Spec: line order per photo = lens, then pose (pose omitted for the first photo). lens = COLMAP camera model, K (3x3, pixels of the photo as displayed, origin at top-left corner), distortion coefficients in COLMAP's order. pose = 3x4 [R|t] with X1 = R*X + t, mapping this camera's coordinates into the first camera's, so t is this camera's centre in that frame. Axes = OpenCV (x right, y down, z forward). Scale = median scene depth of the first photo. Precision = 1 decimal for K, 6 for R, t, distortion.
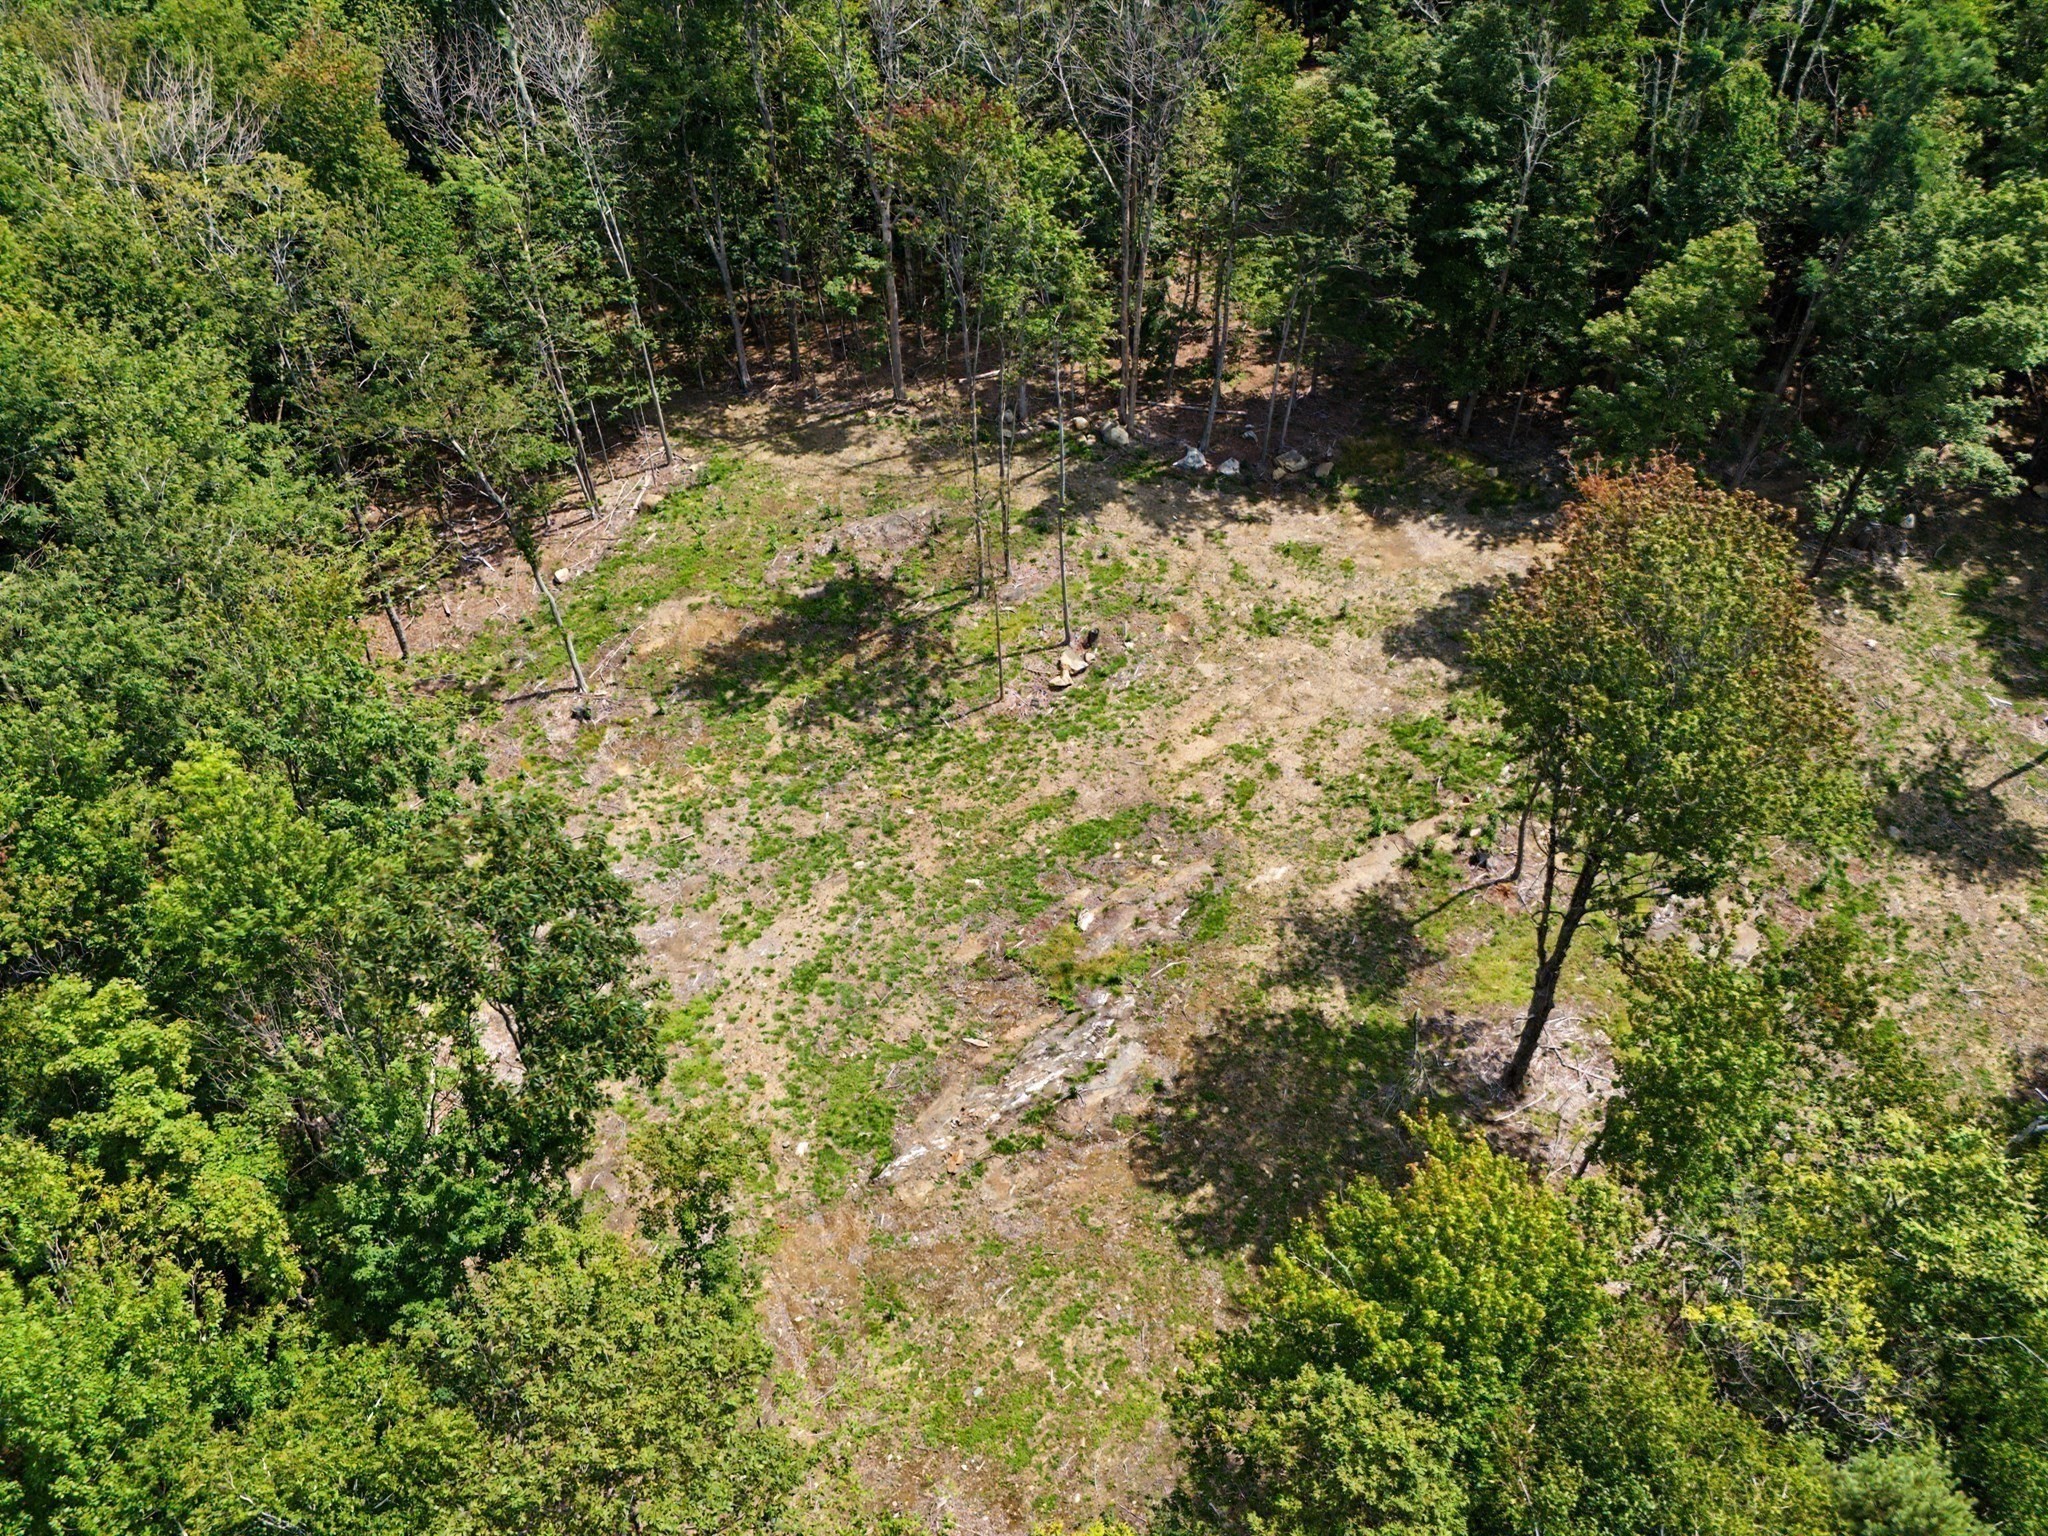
lens RADIAL K [[1498.7, 0, 1024.0], [0, 1498.7, 768.0], [0, 0, 1]] dist [0.139580, -0.289848]
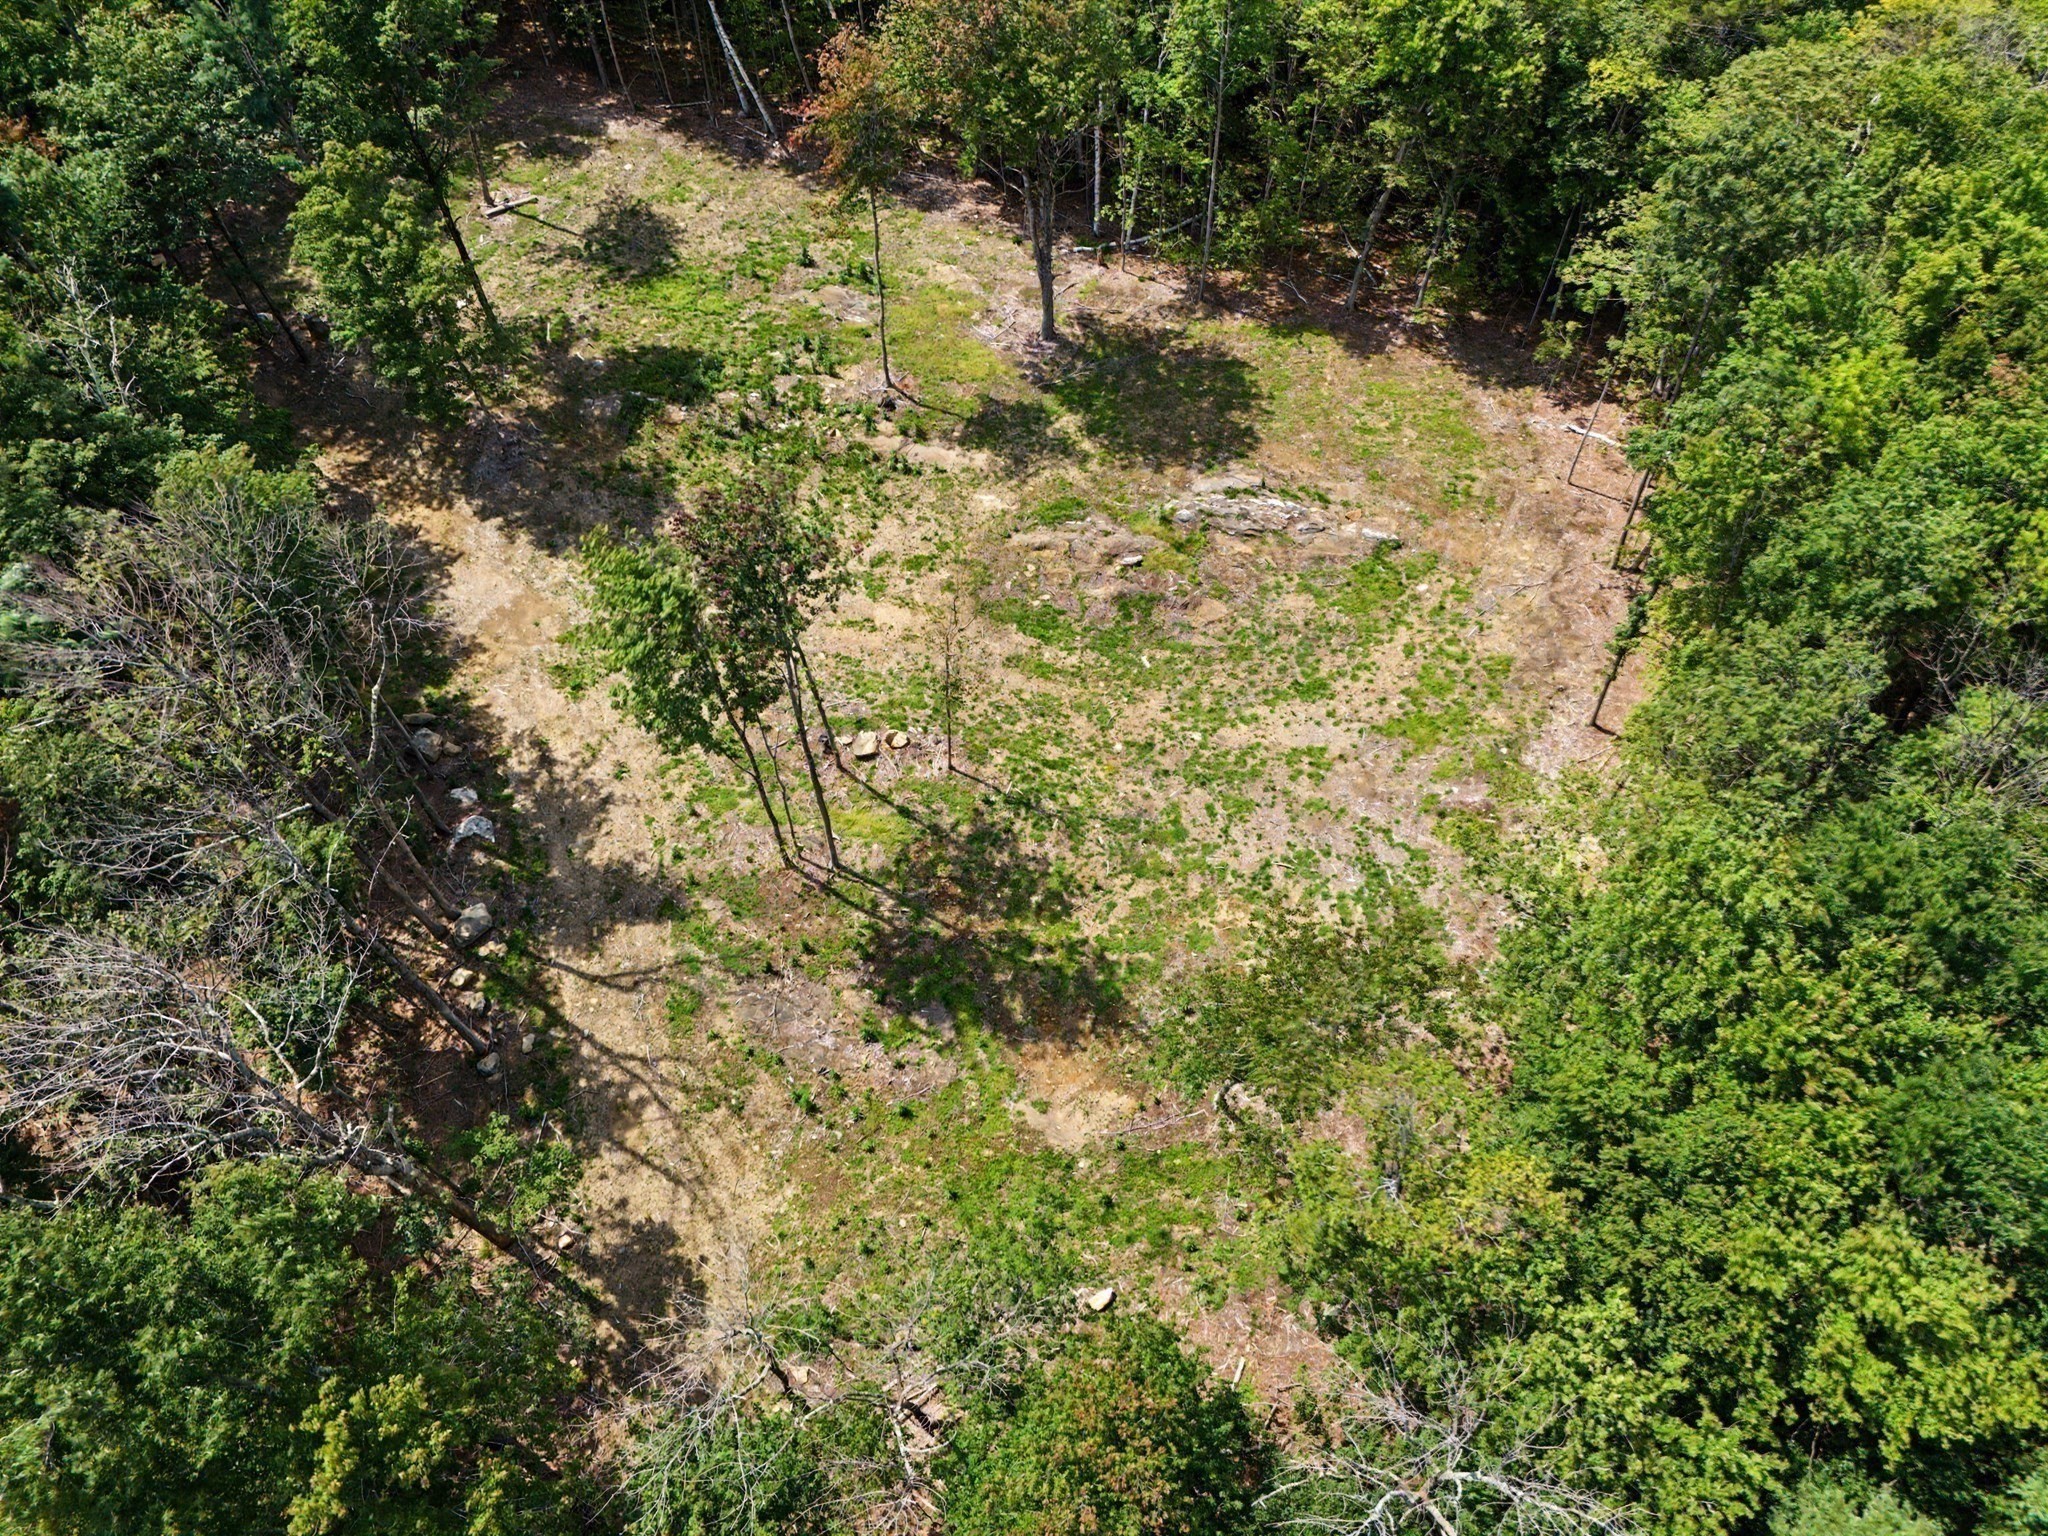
lens RADIAL K [[1498.7, 0, 1024.0], [0, 1498.7, 768.0], [0, 0, 1]] dist [0.139580, -0.289848]
pose [[-0.619664, -0.670576, 0.407854, -0.469495], [0.560672, -0.014558, 0.827910, -0.875665], [-0.549239, 0.741698, 0.384994, 0.609901]]
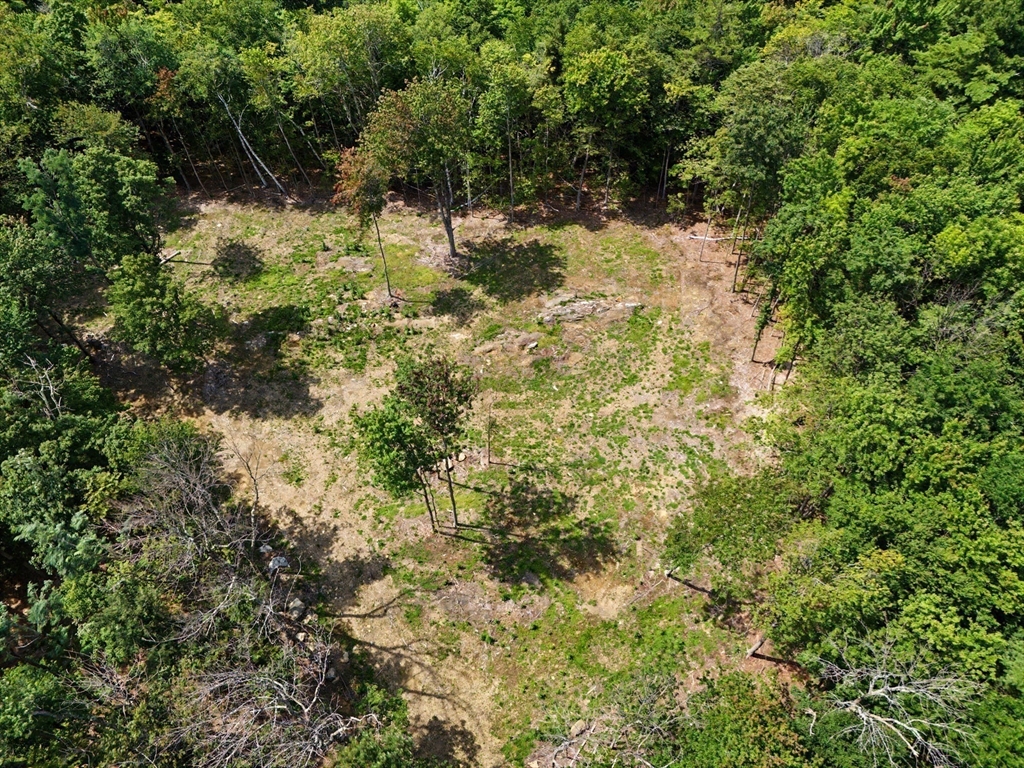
lens RADIAL K [[749.4, 0, 512.0], [0, 749.4, 384.0], [0, 0, 1]] dist [0.139580, -0.289848]
pose [[-0.846114, -0.434021, 0.309382, -0.332357], [0.387075, -0.101312, 0.916465, -1.026437], [-0.366422, 0.895188, 0.253720, 0.643627]]
